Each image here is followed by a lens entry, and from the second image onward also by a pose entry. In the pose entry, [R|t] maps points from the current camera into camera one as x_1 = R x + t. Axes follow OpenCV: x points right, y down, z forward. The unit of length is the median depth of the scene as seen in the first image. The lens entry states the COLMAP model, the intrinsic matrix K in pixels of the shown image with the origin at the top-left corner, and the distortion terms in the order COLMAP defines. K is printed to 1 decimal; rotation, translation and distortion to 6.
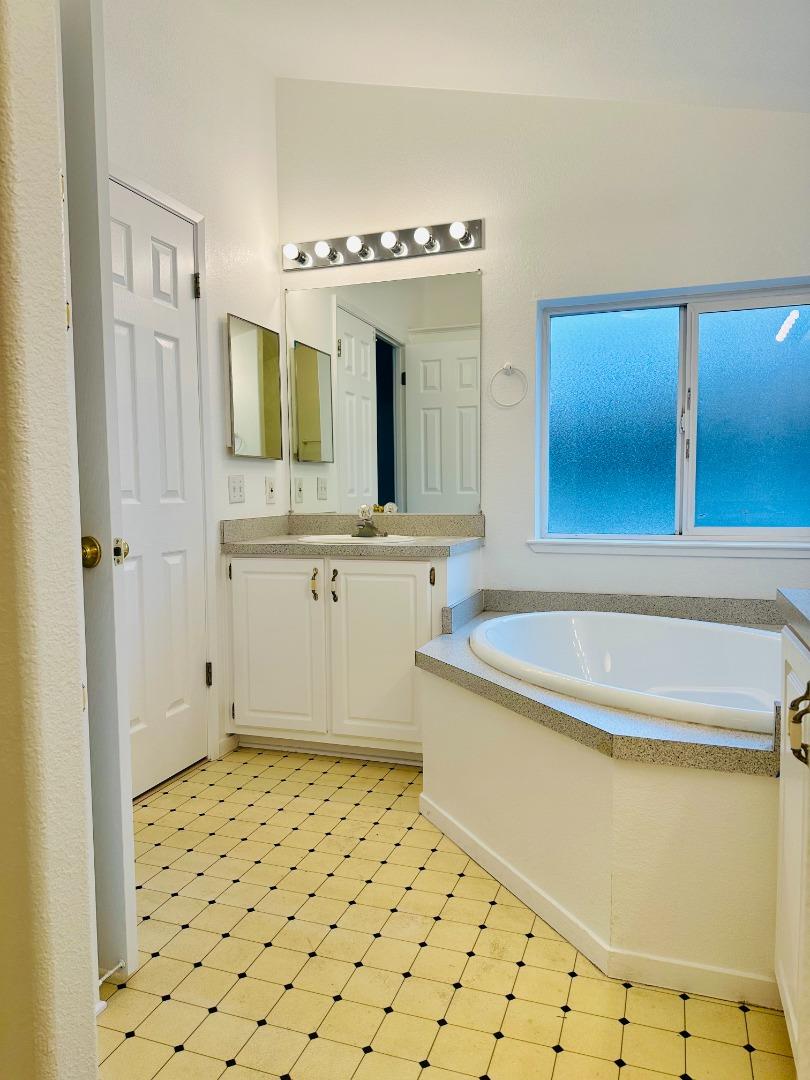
lens RADIAL K [[753.9, 0, 409.7], [0, 753.9, 540.3], [0, 0, 1]] dist [0.159860, -0.210936]
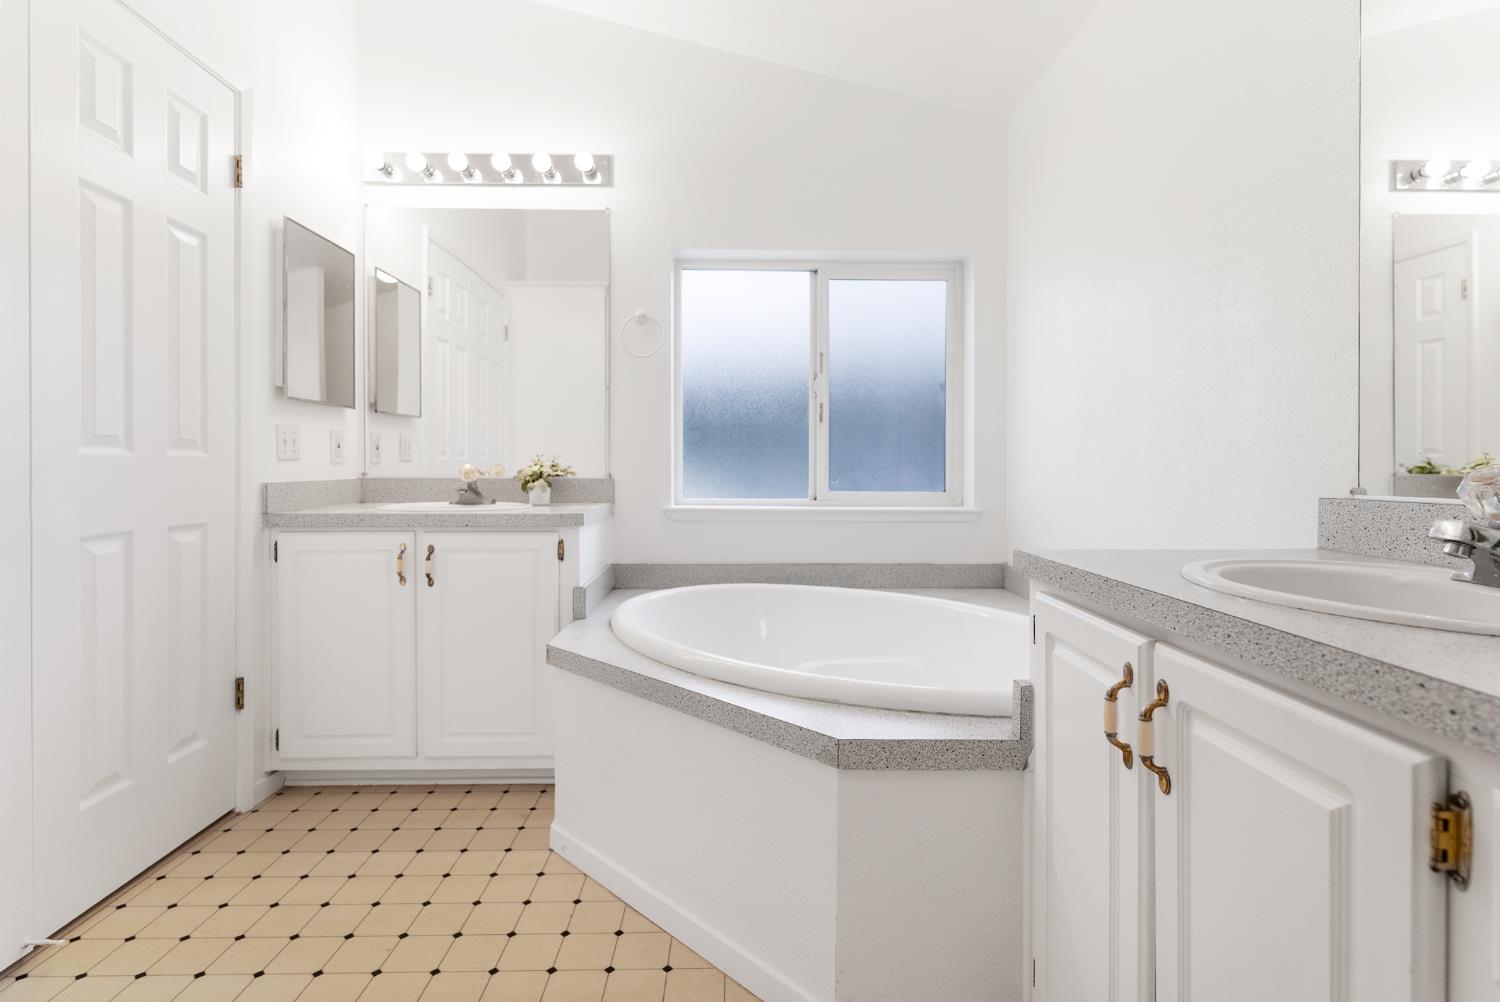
lens RADIAL K [[724.1, 0, 750.0], [0, 724.1, 472.3], [0, 0, 1]] dist [0.007777, -0.000099]
pose [[0.939014, 0.009633, 0.343745, -0.045343], [0.010817, 0.998285, -0.057526, 0.010004], [-0.343709, 0.057737, 0.937299, 0.168573]]
